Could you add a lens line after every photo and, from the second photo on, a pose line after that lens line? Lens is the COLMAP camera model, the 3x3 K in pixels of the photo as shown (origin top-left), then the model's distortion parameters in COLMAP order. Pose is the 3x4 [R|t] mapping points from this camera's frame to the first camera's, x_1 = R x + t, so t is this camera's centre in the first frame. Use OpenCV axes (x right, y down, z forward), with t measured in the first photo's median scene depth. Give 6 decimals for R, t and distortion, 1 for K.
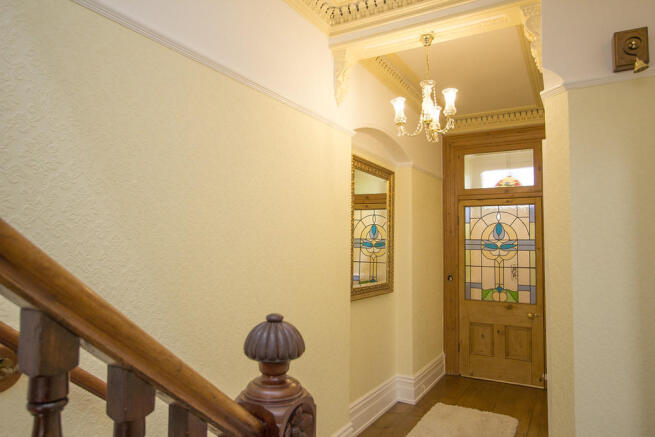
lens RADIAL K [[439.0, 0, 327.5], [0, 439.0, 218.5], [0, 0, 1]] dist [0.001808, 0.005265]
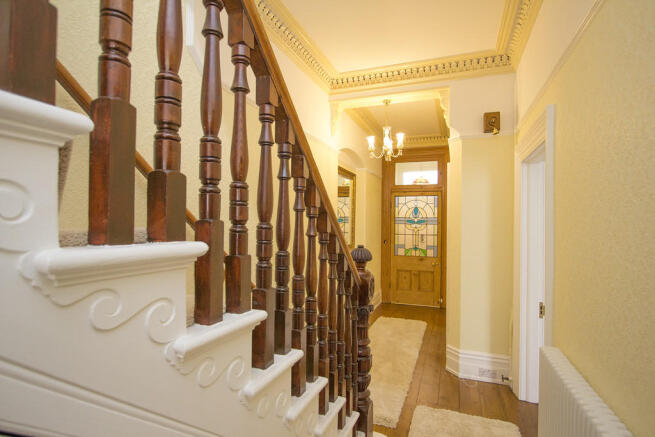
lens RADIAL K [[344.4, 0, 327.5], [0, 344.4, 218.5], [0, 0, 1]] dist [-0.001495, -0.000274]
pose [[0.988284, 0.002765, 0.152599, -0.139329], [-0.010477, 0.998707, 0.049754, -0.008616], [-0.152264, -0.050770, 0.987035, -0.219315]]
